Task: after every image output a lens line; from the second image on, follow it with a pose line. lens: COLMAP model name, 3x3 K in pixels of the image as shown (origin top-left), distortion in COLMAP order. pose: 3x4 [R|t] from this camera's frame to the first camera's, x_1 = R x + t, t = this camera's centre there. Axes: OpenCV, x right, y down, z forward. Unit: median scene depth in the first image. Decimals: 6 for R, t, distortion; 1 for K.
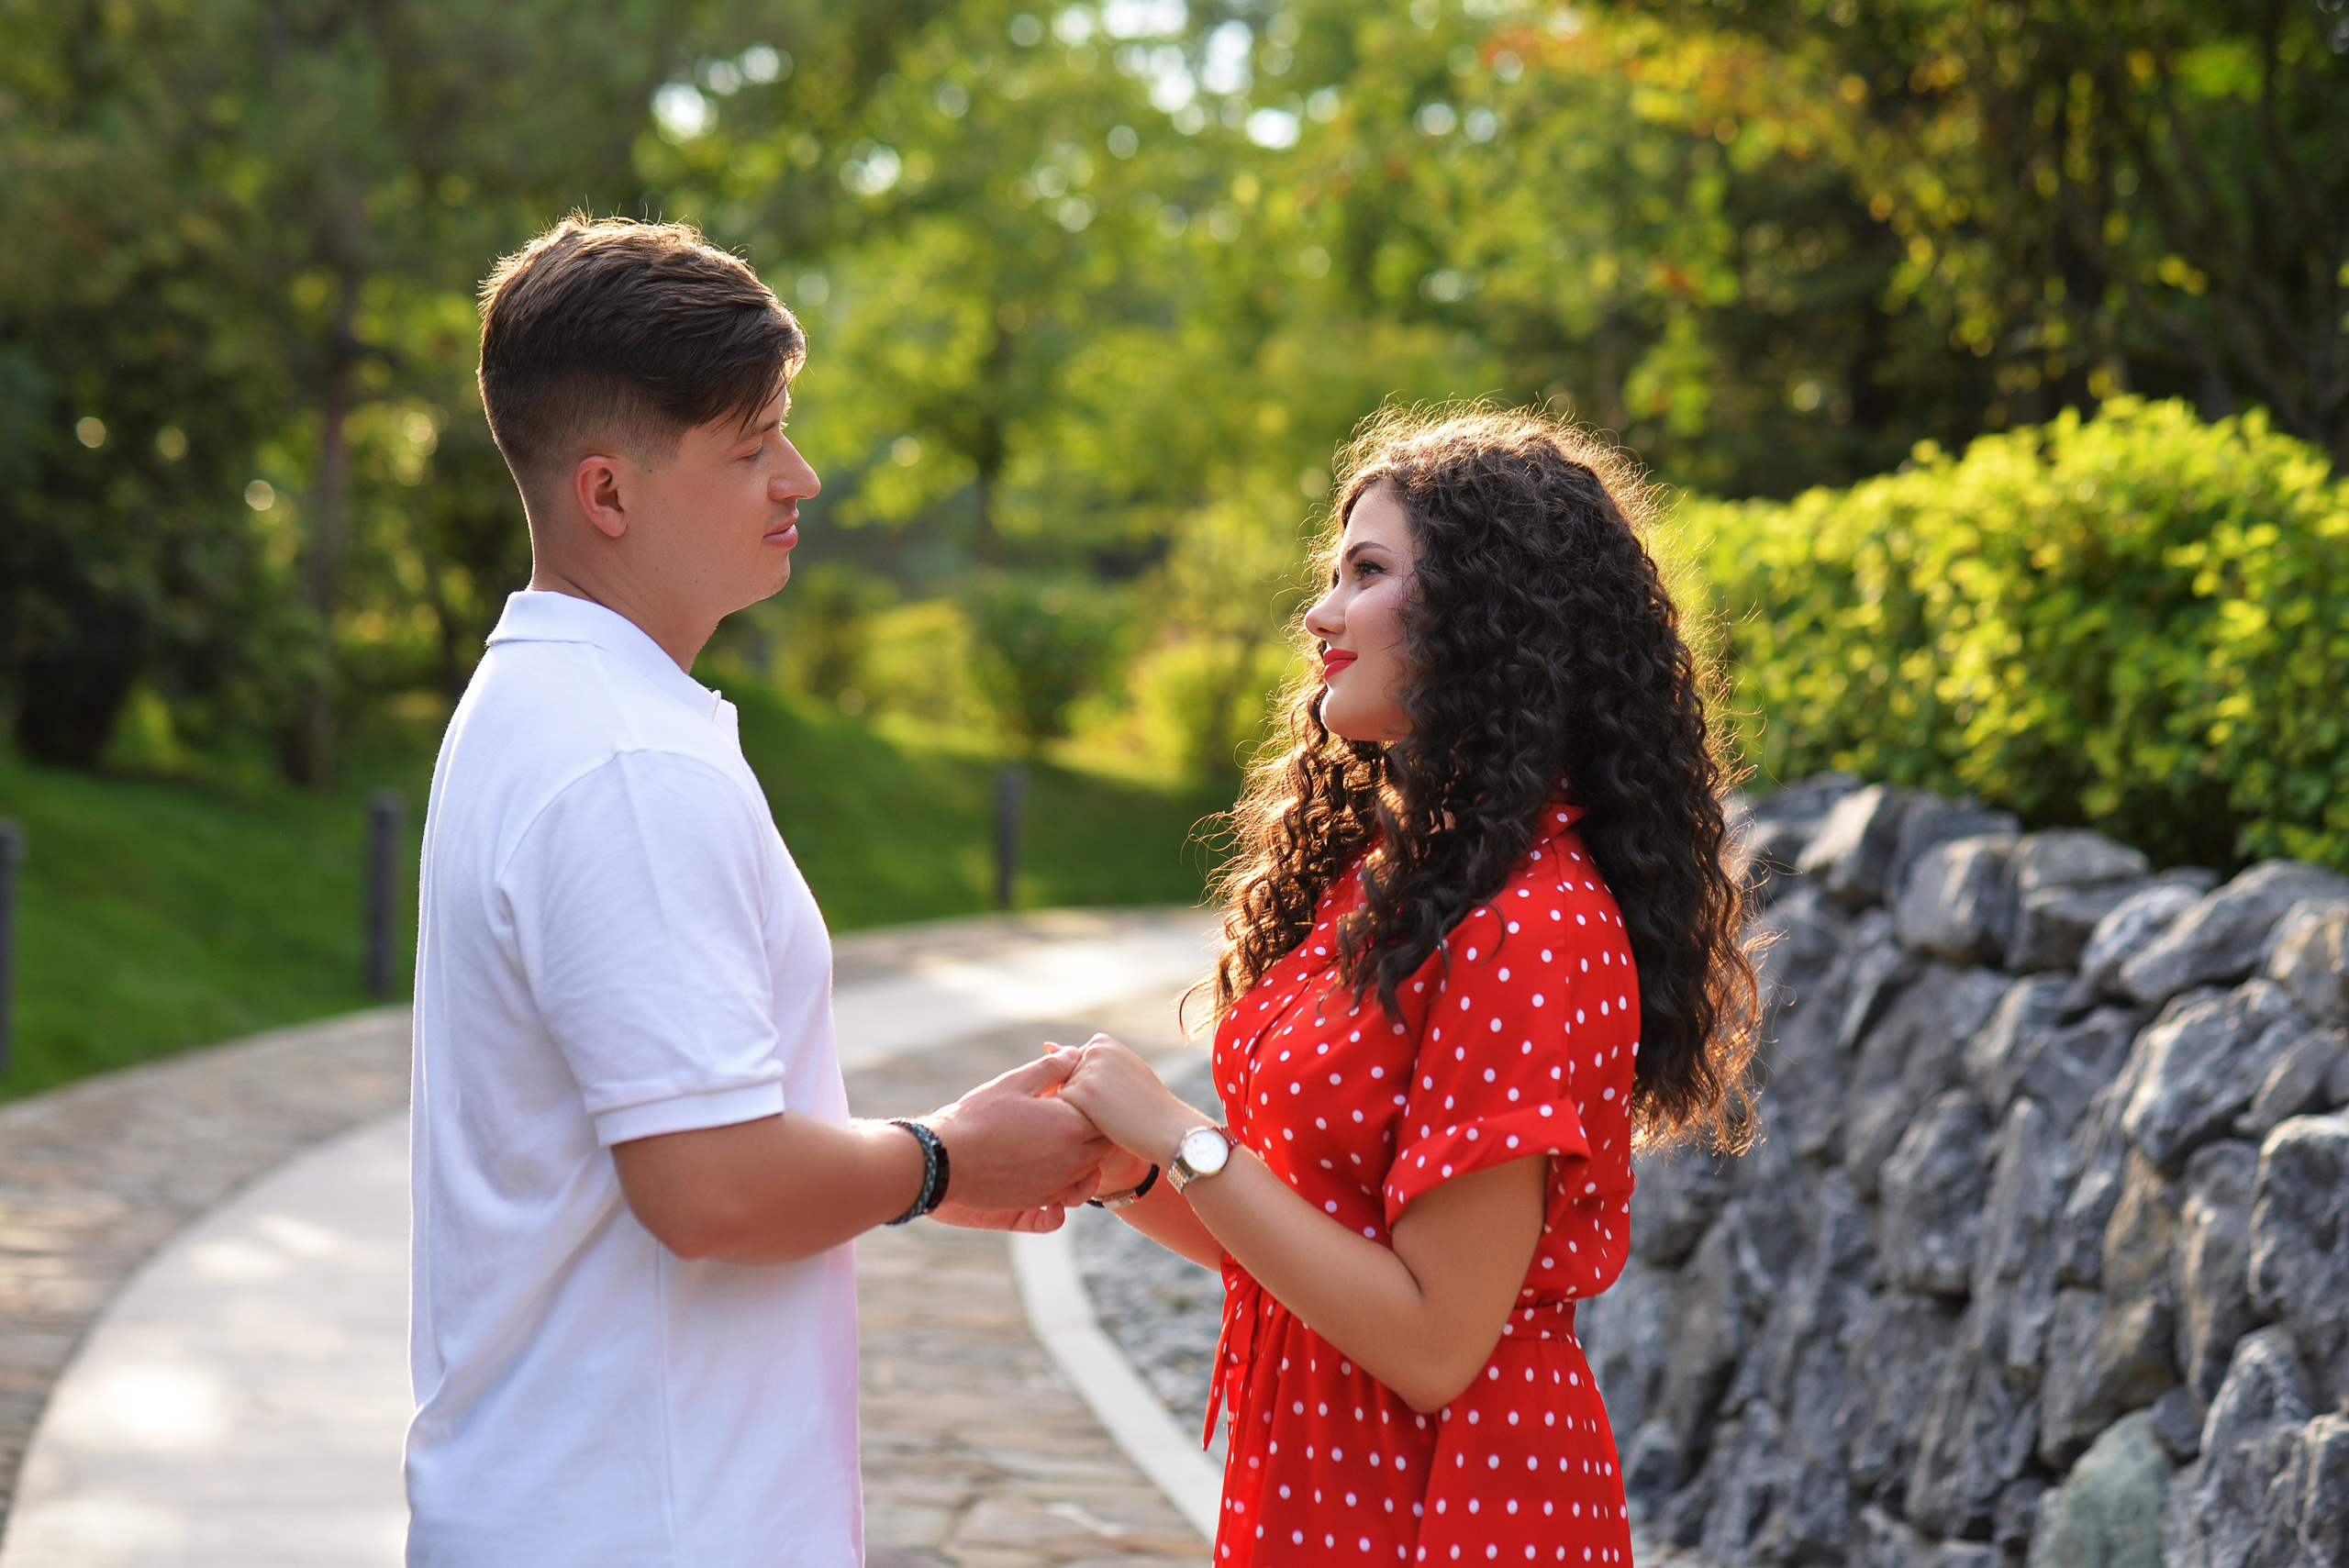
lens RADIAL K [[5739.2, 0, 1174.5], [0, 5739.2, 784.0], [0, 0, 1]] dist [0.322142, -0.021487]
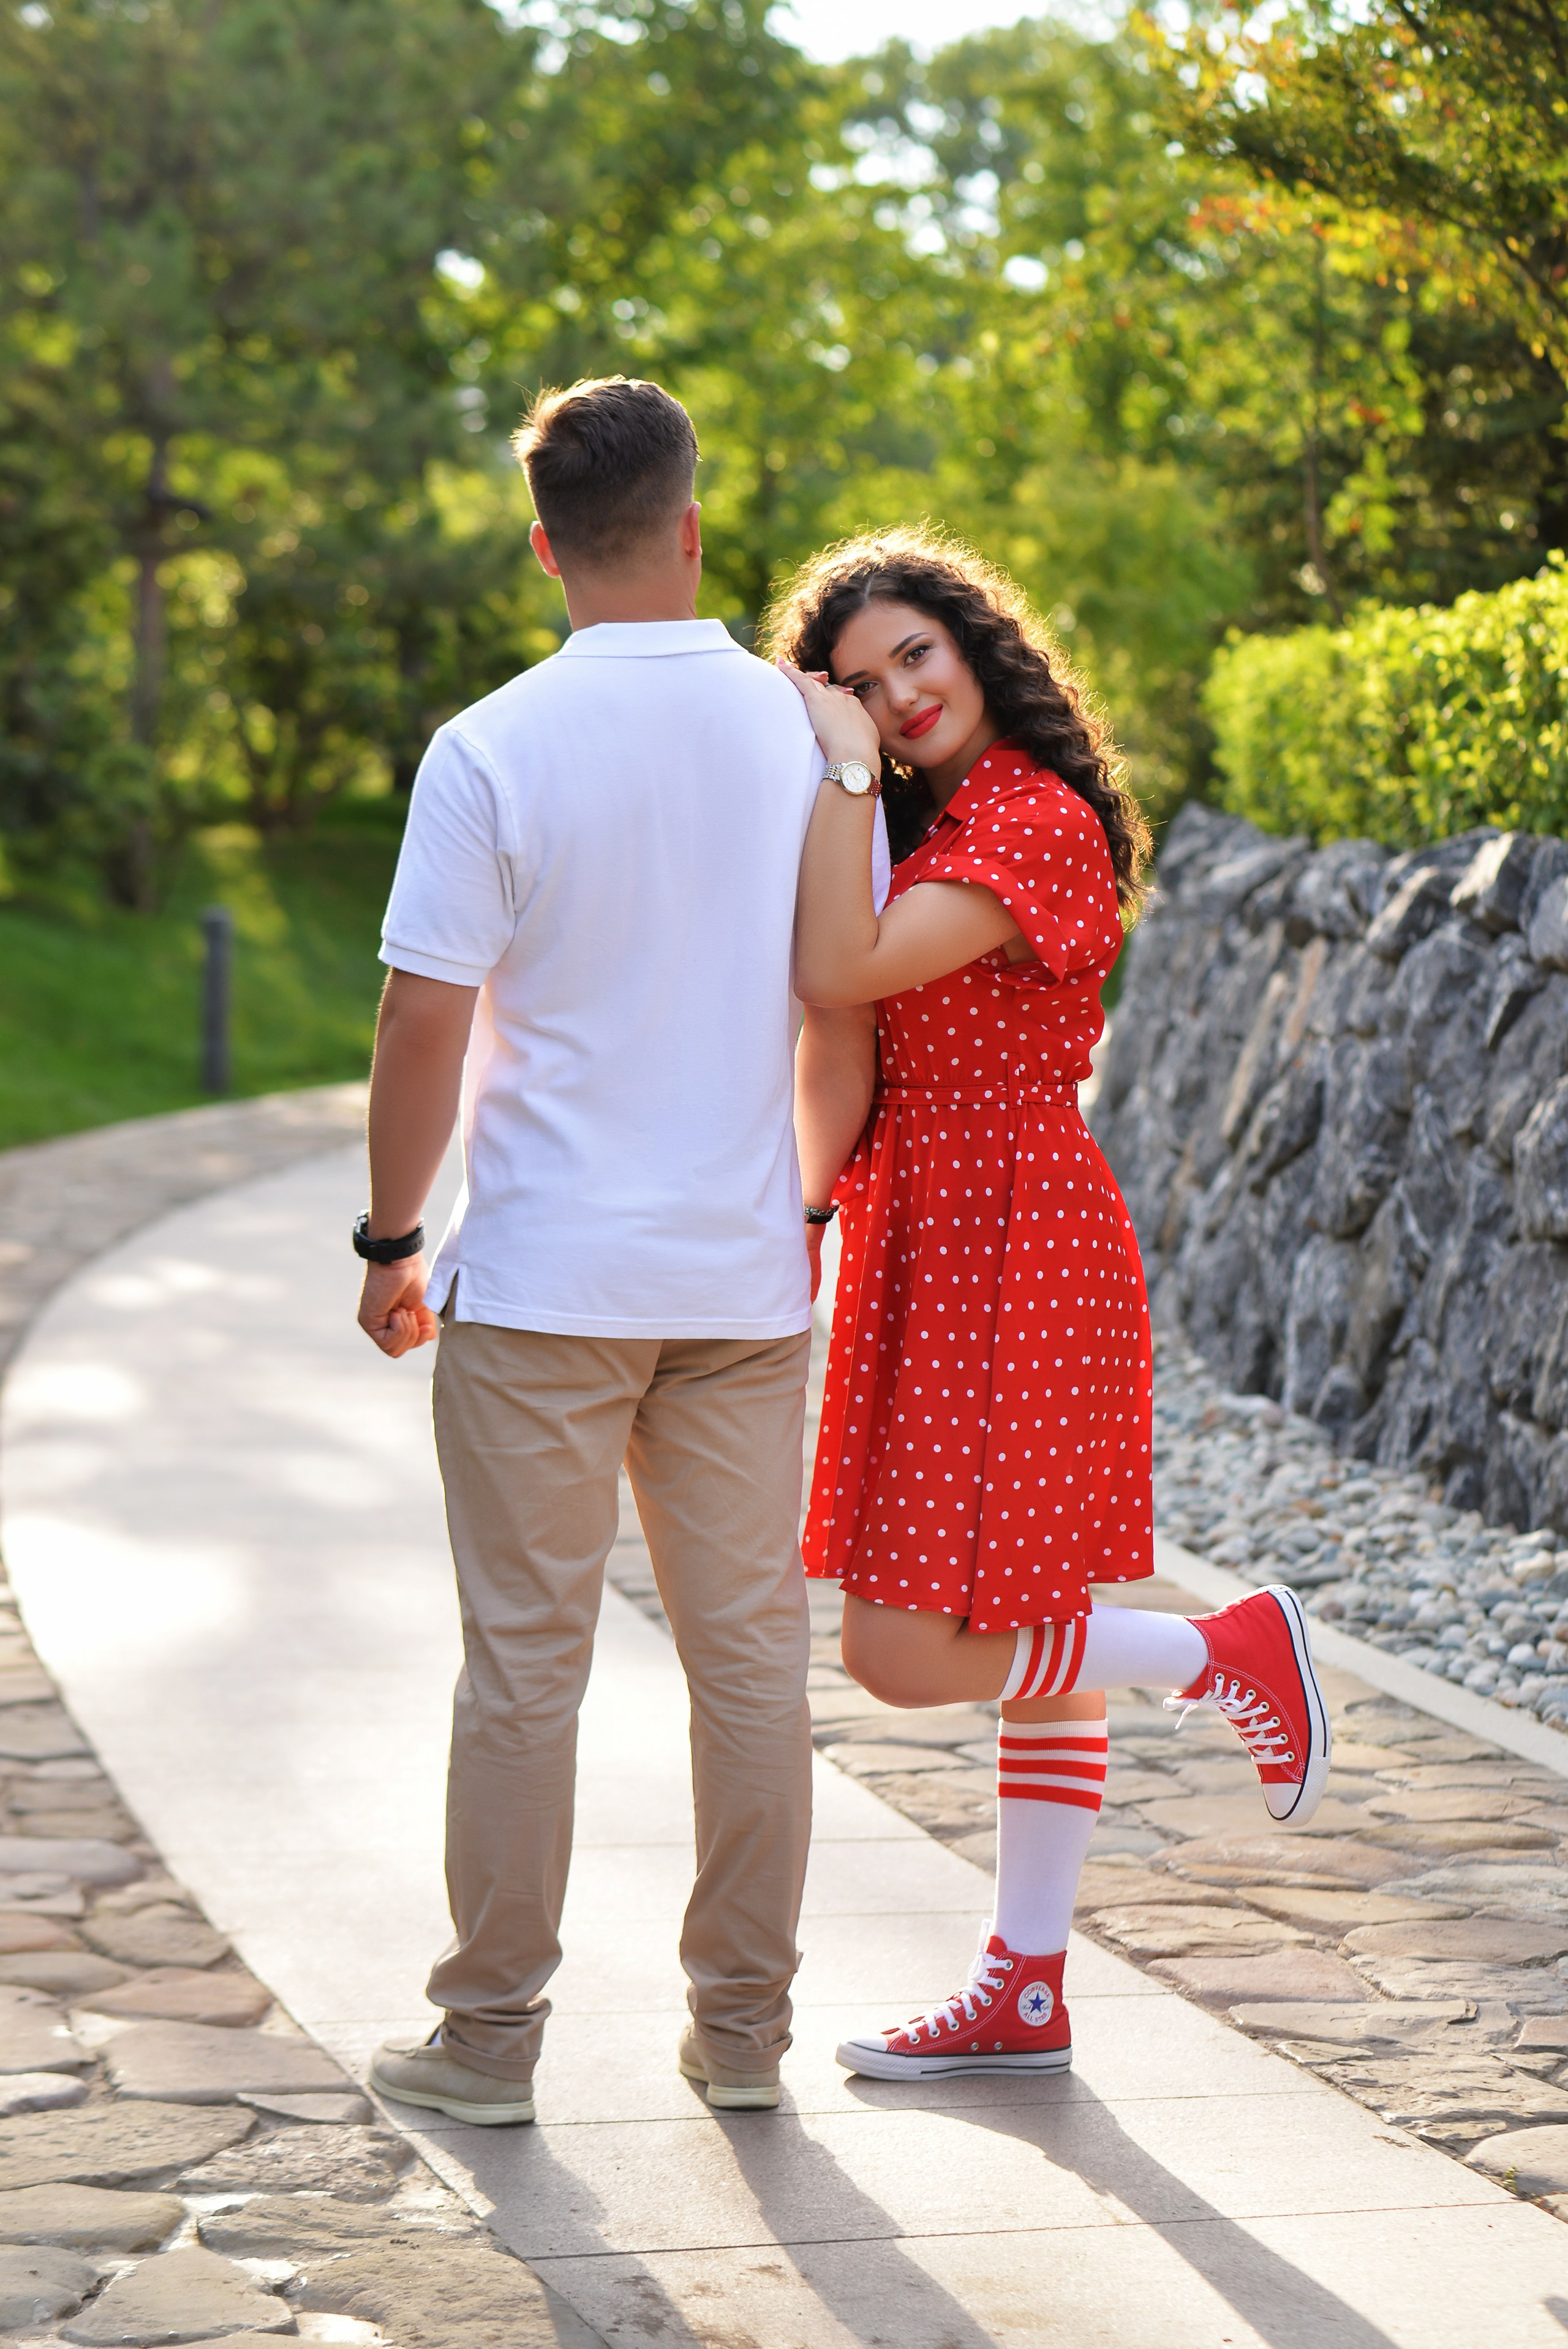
lens RADIAL K [[5670.4, 0, 937.8], [0, 5670.4, 1176.0], [0, 0, 1]] dist [0.054412, -0.553307]
pose [[0.999855, -0.016990, -0.001318, 0.001394], [0.017032, 0.998854, 0.044723, 0.016148], [0.000557, -0.044739, 0.998999, -0.182452]]
